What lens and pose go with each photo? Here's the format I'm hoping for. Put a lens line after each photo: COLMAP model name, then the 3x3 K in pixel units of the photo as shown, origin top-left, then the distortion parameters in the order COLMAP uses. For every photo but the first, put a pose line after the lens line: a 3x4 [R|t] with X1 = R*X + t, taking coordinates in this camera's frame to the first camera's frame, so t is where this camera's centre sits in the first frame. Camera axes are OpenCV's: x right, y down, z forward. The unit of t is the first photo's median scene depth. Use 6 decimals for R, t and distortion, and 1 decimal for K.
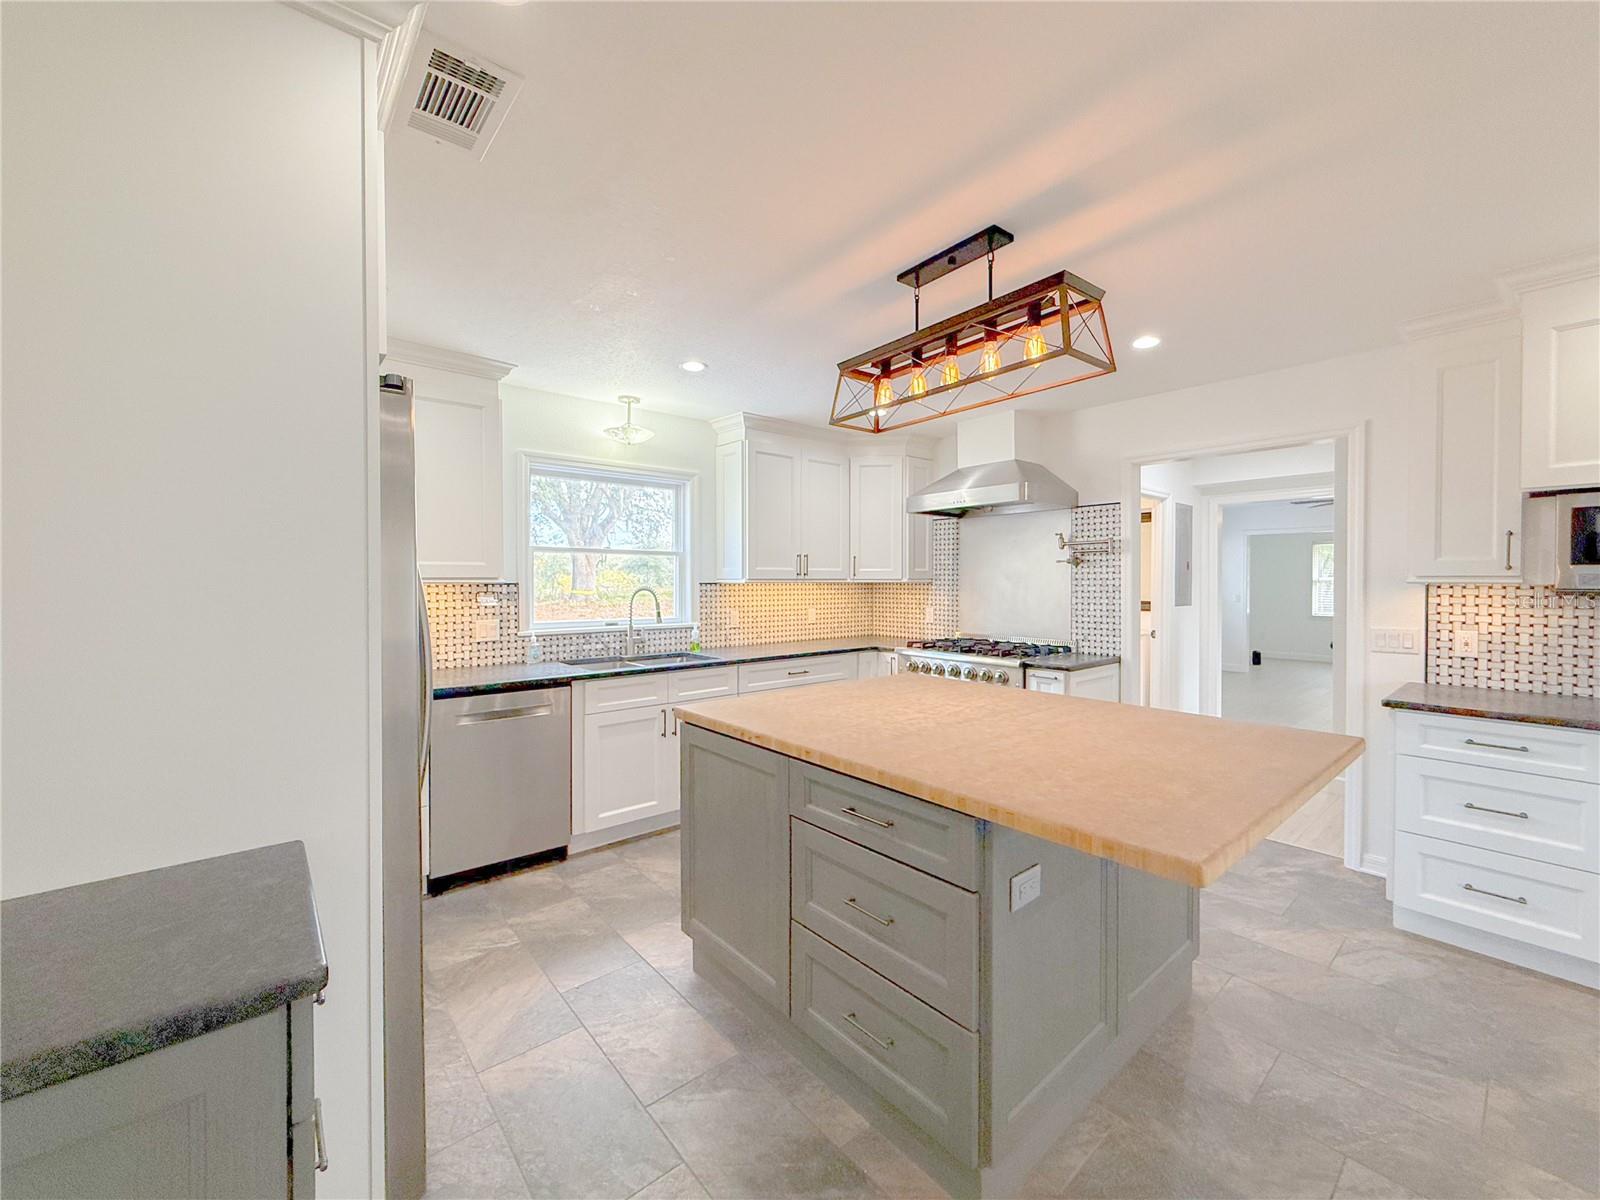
lens RADIAL K [[643.1, 0, 797.9], [0, 643.1, 588.5], [0, 0, 1]] dist [-0.000848, 0.000088]
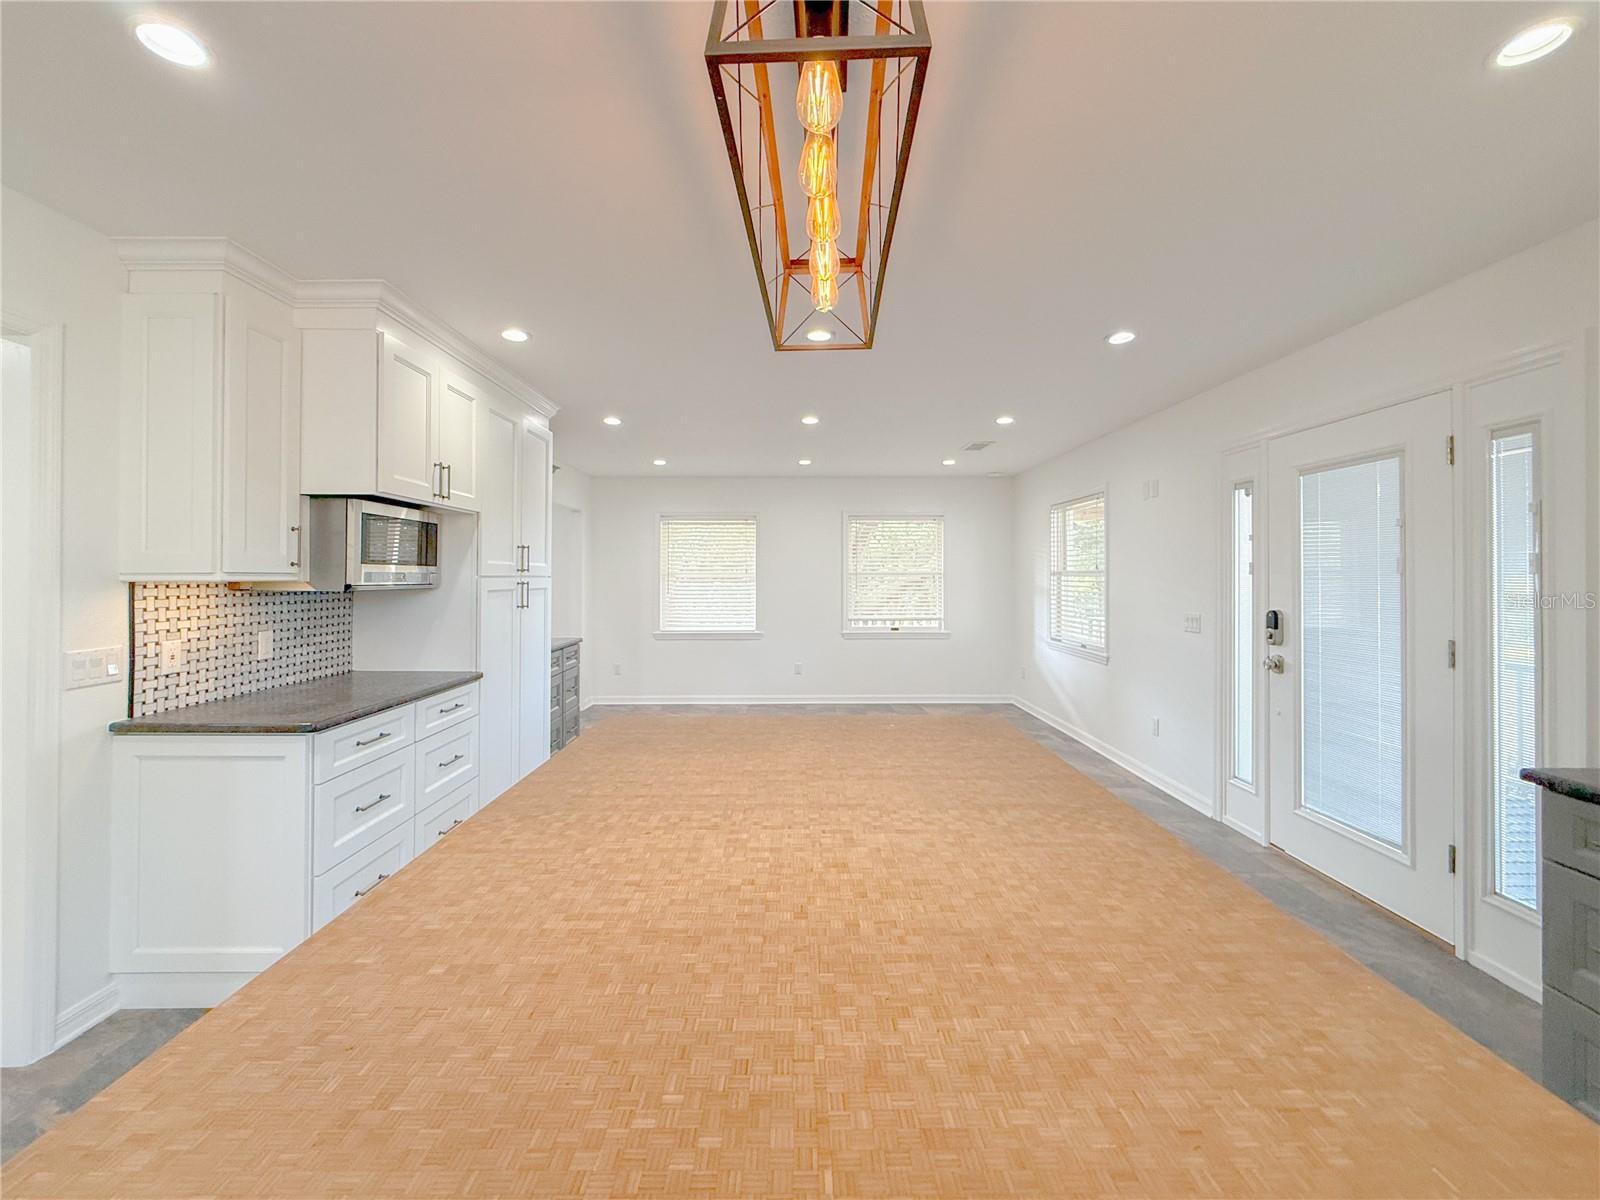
lens RADIAL K [[653.1, 0, 801.3], [0, 653.1, 571.9], [0, 0, 1]] dist [0.000254, 0.000152]
pose [[-0.769898, 0.004065, 0.638153, -0.068457], [0.007696, 0.999966, 0.002915, -0.012956], [-0.638120, 0.007156, -0.769904, 0.903537]]
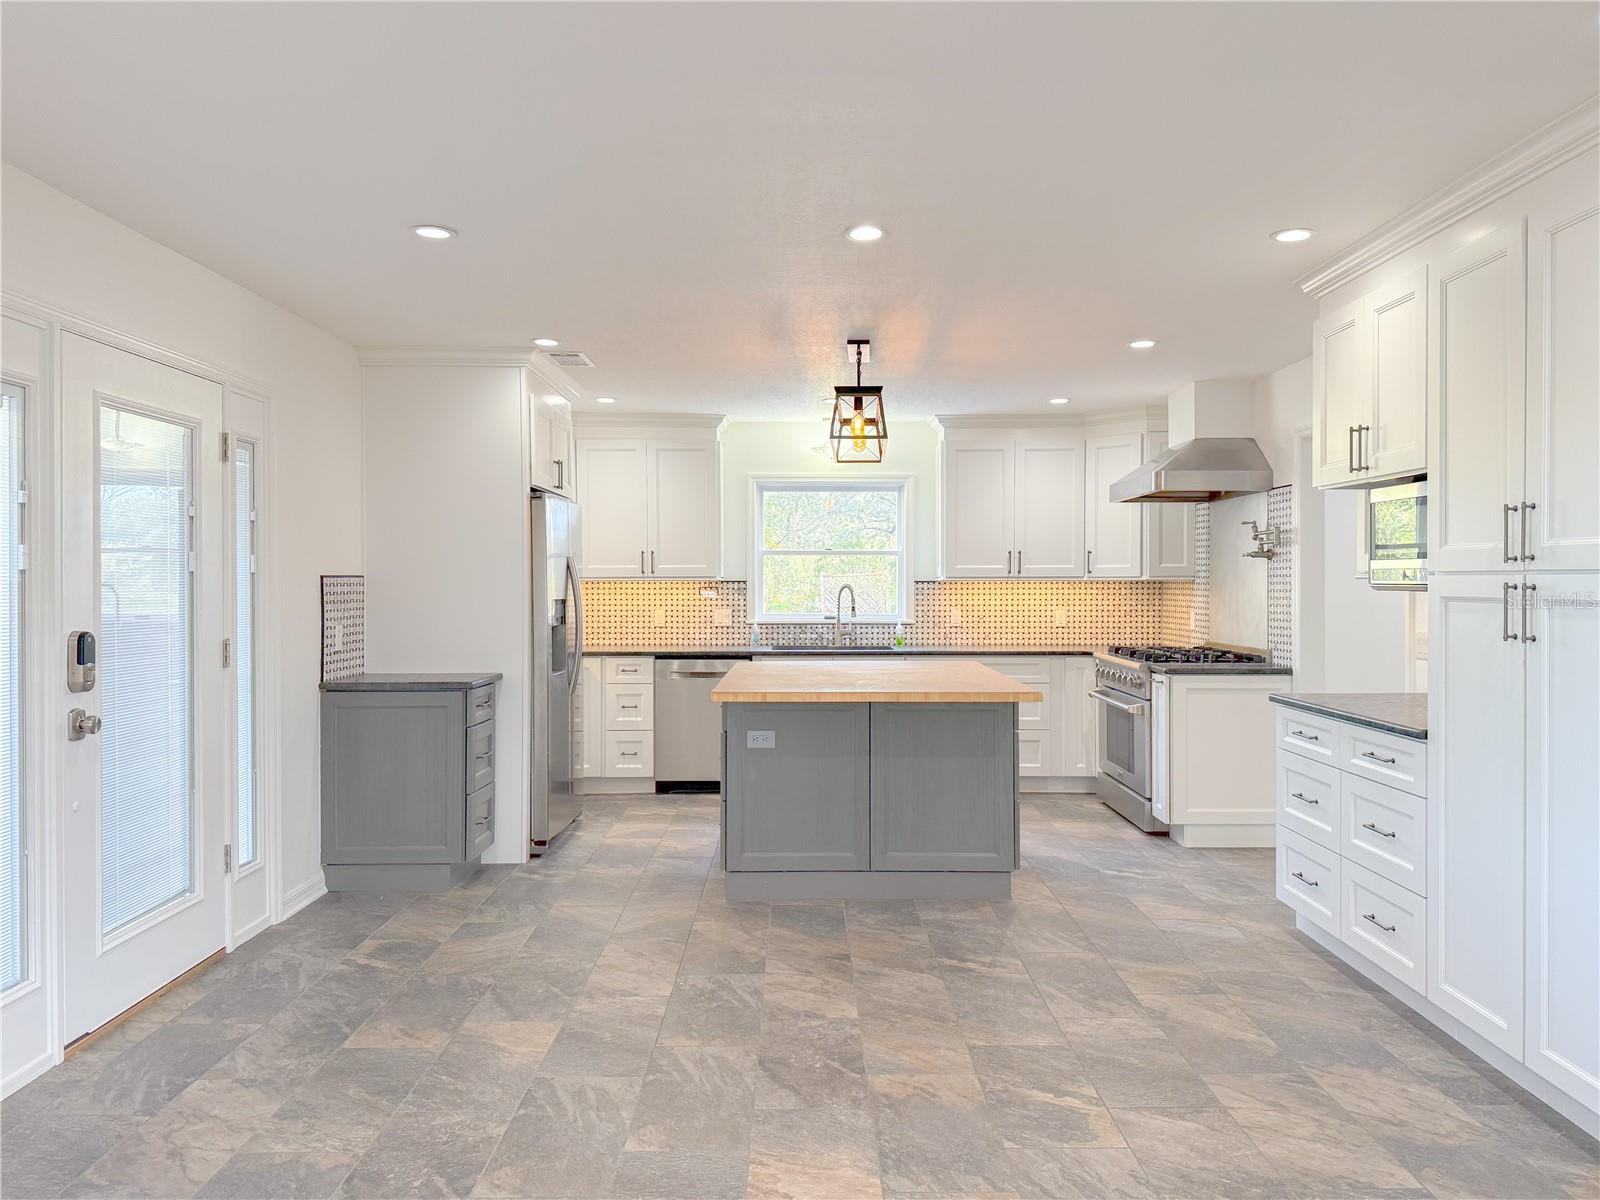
lens RADIAL K [[1156.7, 0, 800.0], [0, 1156.7, 600.0], [0, 0, 1]] dist [0.006862, -0.003122]
pose [[0.753383, 0.009835, -0.657508, 1.119764], [-0.007304, 0.999952, 0.006588, 0.013139], [0.657541, -0.000161, 0.753418, -0.619989]]
